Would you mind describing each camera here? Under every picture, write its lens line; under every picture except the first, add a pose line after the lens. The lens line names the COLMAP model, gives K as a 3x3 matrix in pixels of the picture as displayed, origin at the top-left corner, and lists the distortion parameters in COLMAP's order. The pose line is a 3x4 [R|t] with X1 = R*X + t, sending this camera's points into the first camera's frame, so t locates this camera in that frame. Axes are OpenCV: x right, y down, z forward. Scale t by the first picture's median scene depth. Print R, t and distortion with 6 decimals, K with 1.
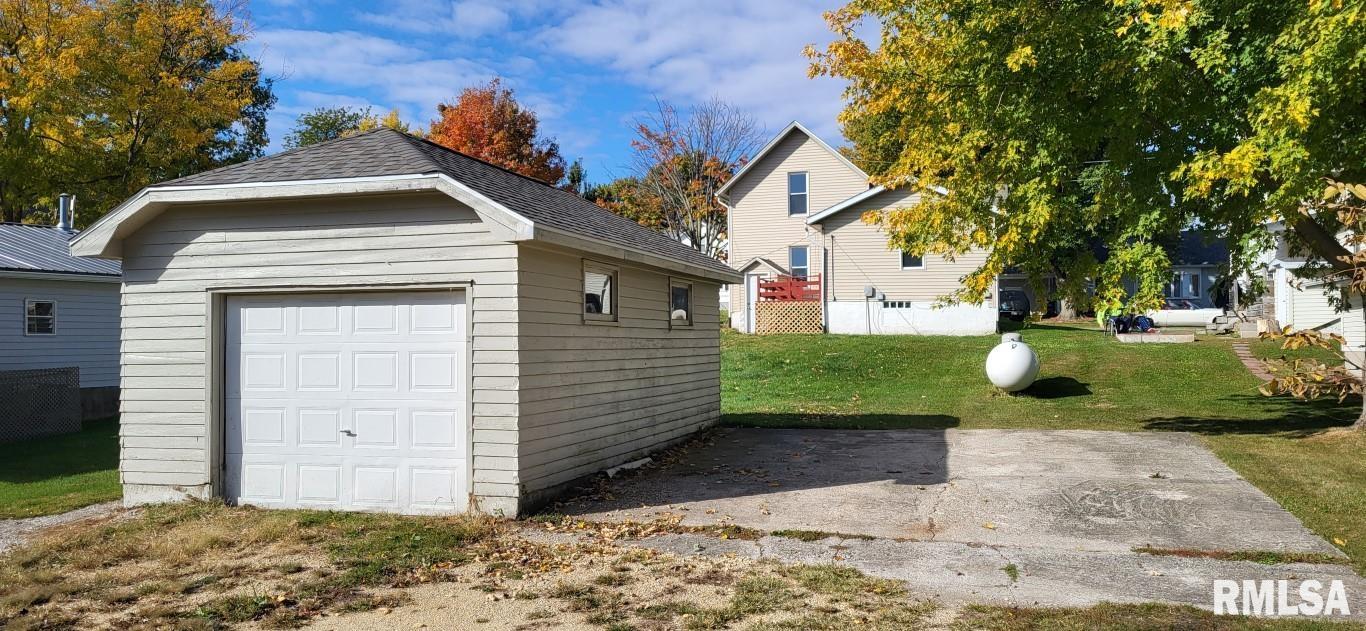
lens RADIAL K [[1032.9, 0, 682.6], [0, 1032.9, 319.2], [0, 0, 1]] dist [0.040343, 0.000159]
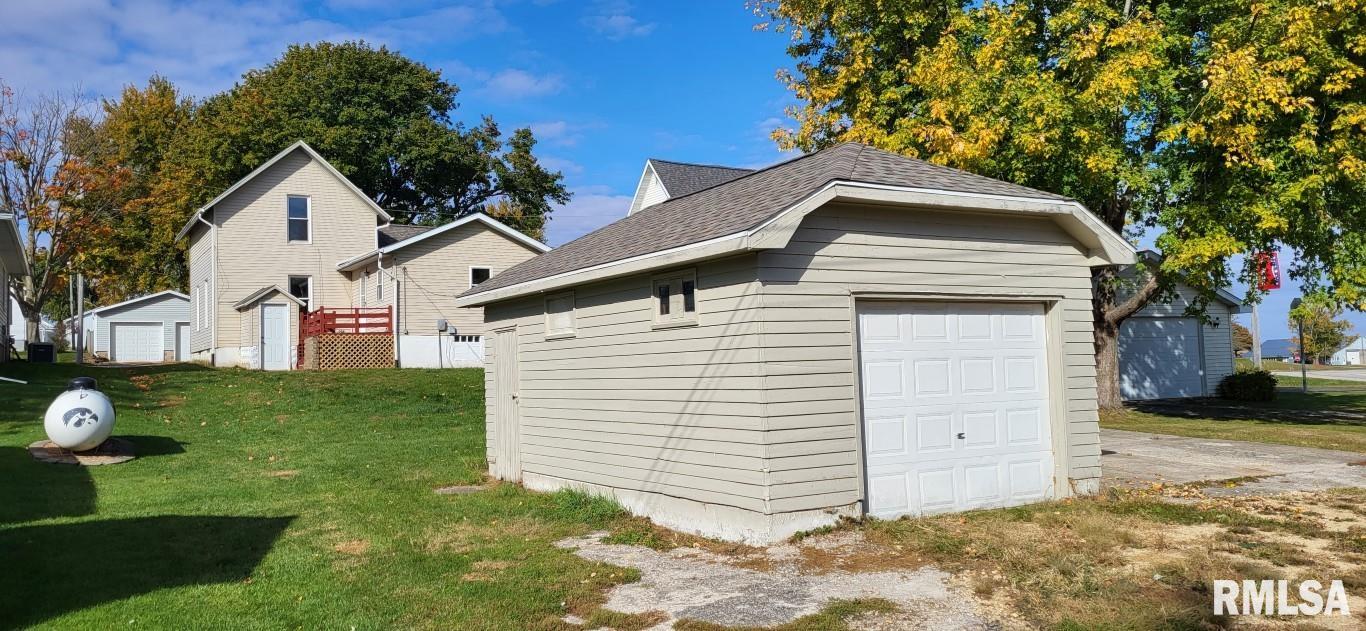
lens RADIAL K [[1032.9, 0, 681.2], [0, 1032.9, 311.4], [0, 0, 1]] dist [0.040343, 0.000159]
pose [[0.682409, 0.030366, 0.730340, -0.393911], [0.007497, 0.998793, -0.048533, 0.010143], [-0.730932, 0.038595, 0.681358, 0.150864]]
